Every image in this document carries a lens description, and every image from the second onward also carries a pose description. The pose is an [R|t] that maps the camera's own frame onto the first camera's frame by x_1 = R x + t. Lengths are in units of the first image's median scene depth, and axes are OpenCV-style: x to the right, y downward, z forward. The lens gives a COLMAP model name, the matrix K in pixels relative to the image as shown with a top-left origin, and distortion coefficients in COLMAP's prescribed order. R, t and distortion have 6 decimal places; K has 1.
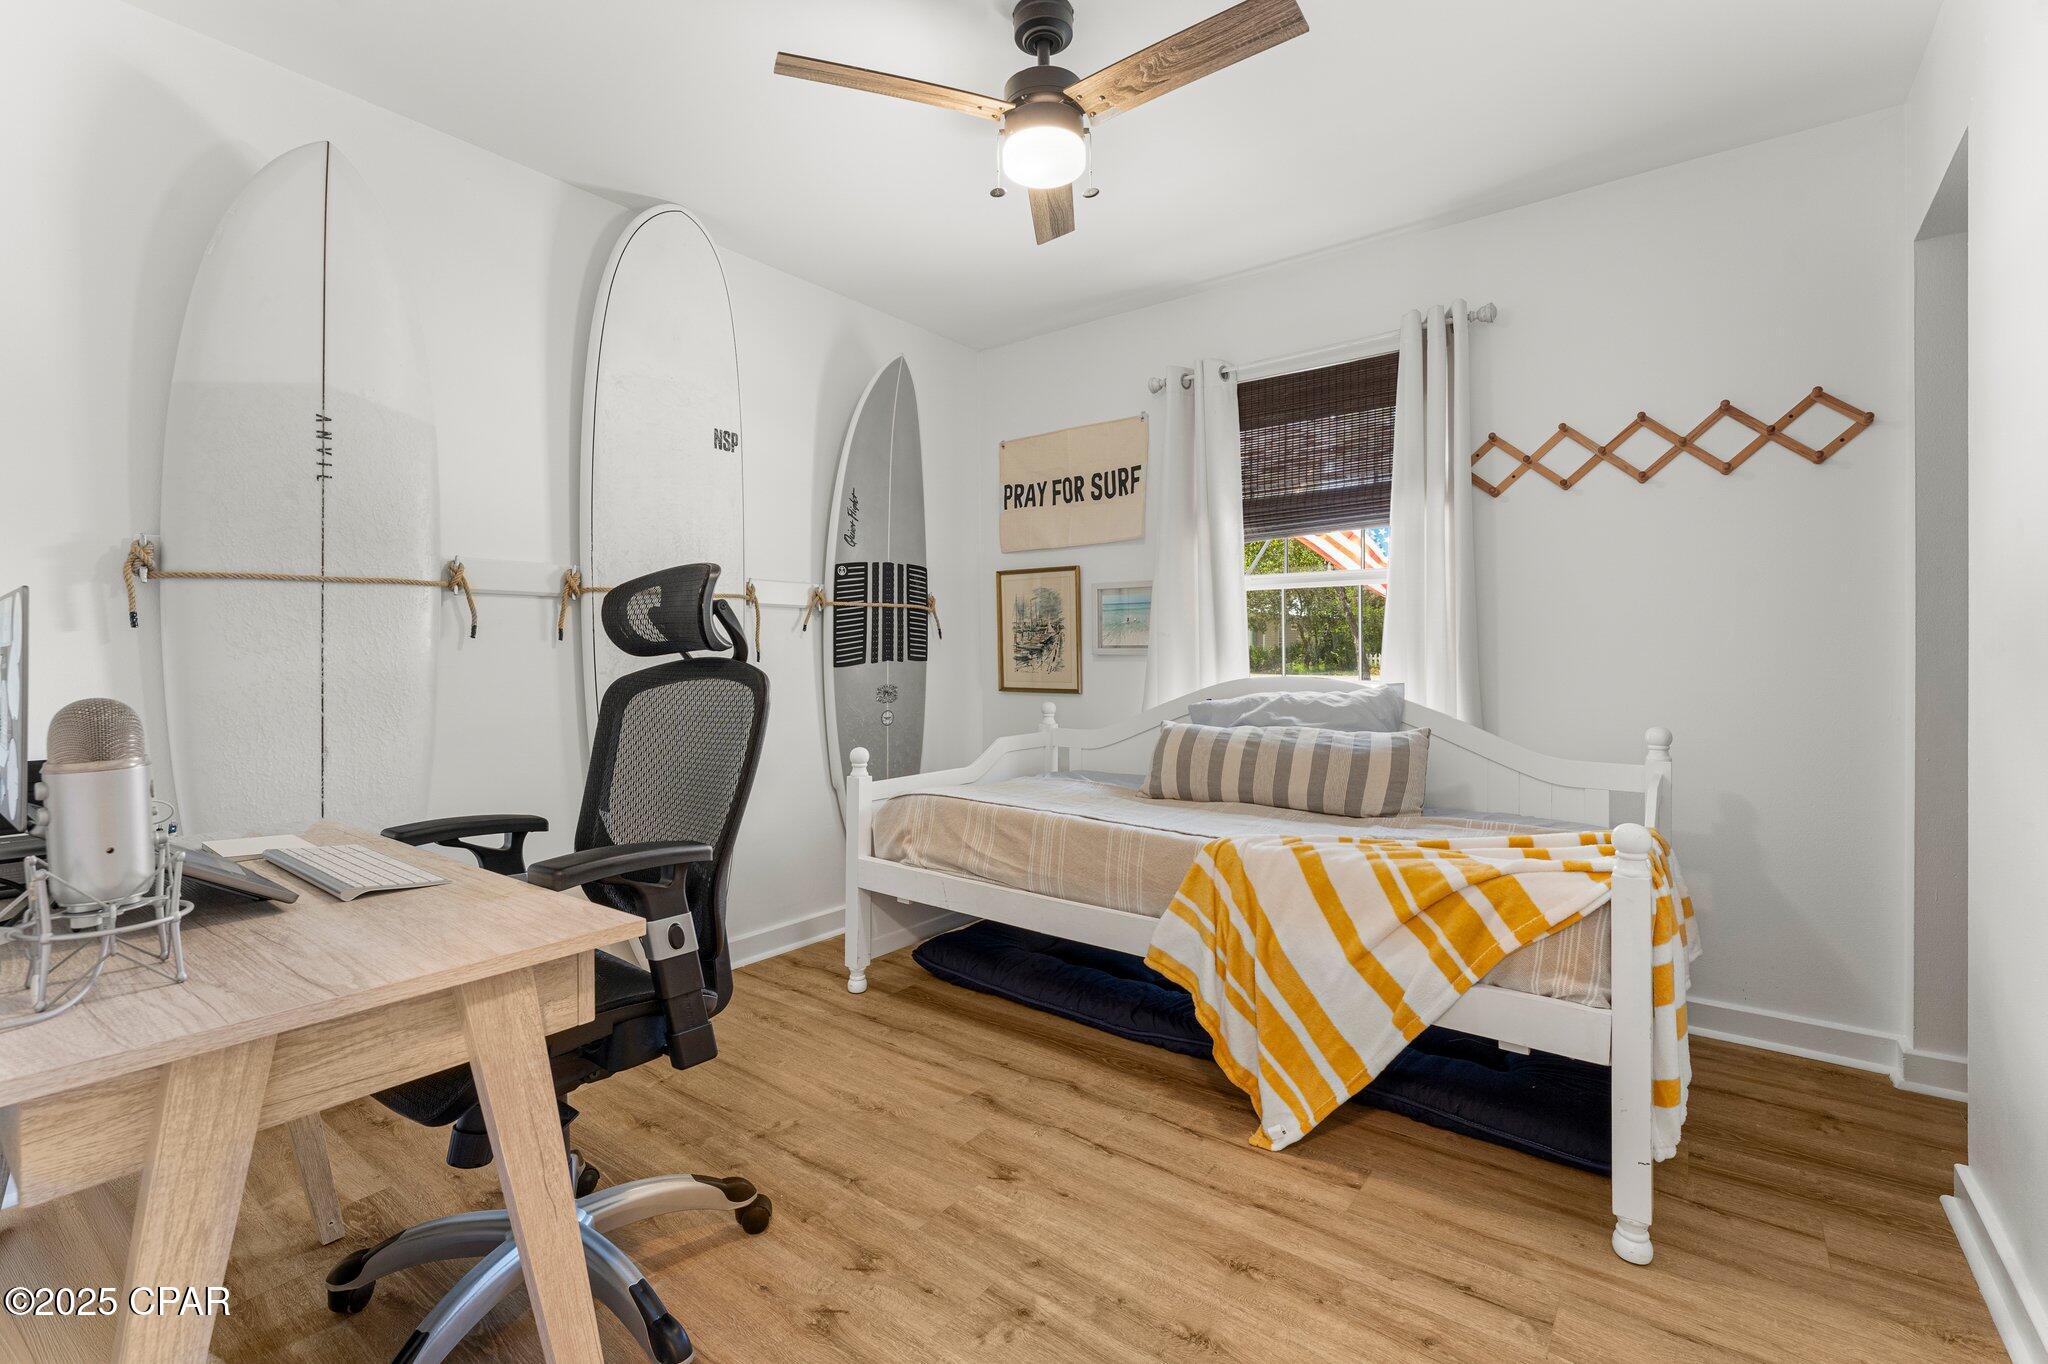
lens RADIAL K [[884.9, 0, 1021.4], [0, 884.9, 654.5], [0, 0, 1]] dist [0.000891, 0.000374]
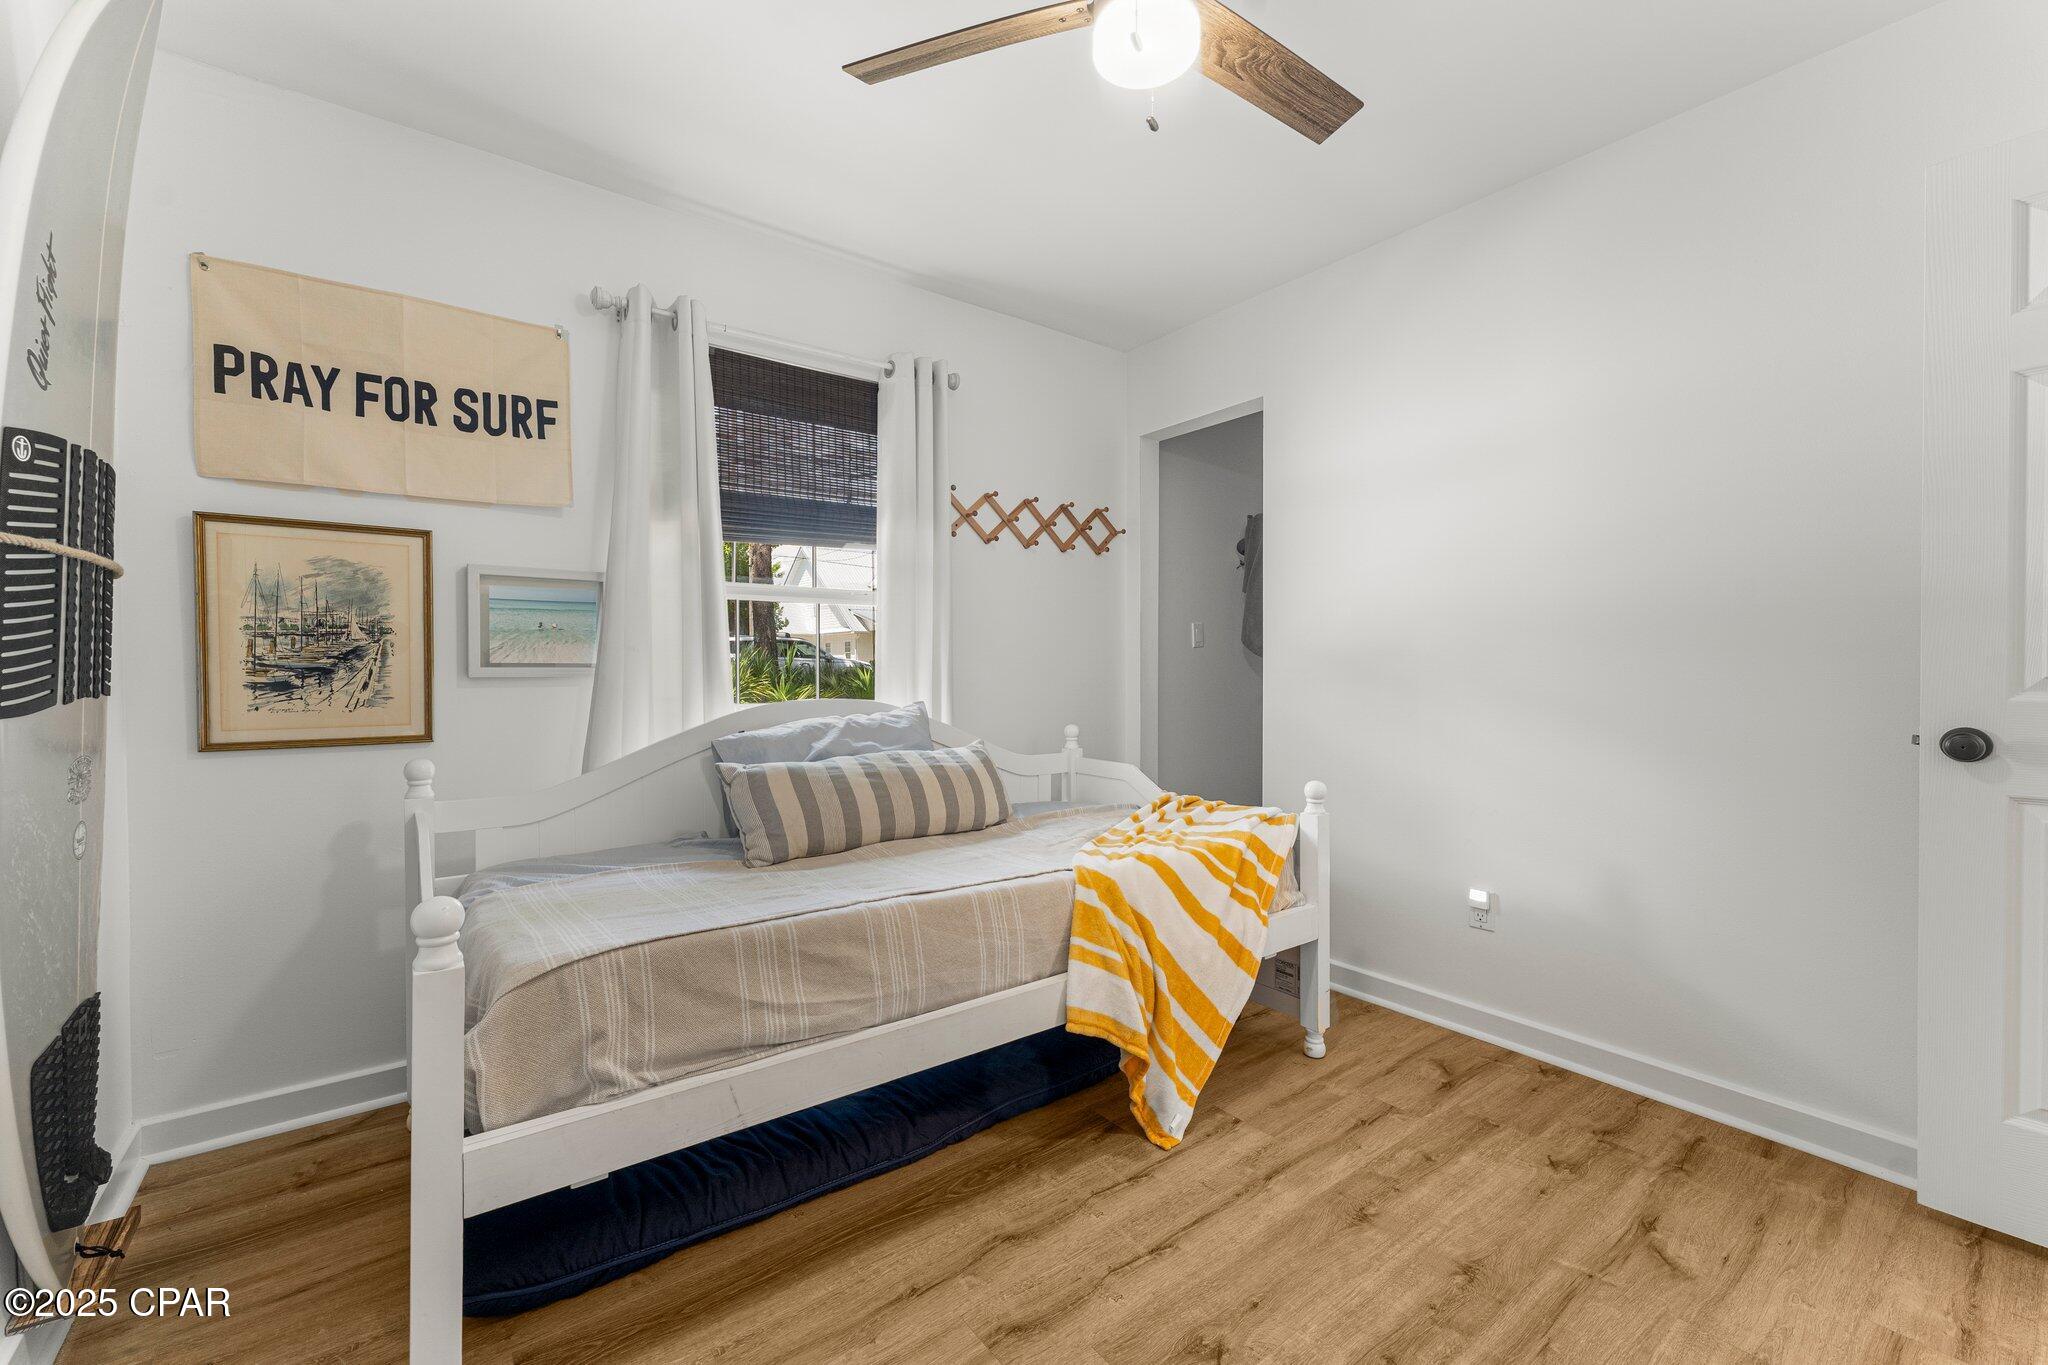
lens RADIAL K [[817.9, 0, 991.9], [0, 817.9, 678.9], [0, 0, 1]] dist [0.006200, -0.004101]
pose [[0.290473, -0.010209, 0.956829, -0.401333], [0.003665, 0.999948, 0.009556, -0.003369], [-0.956876, 0.000731, 0.290495, 0.519875]]
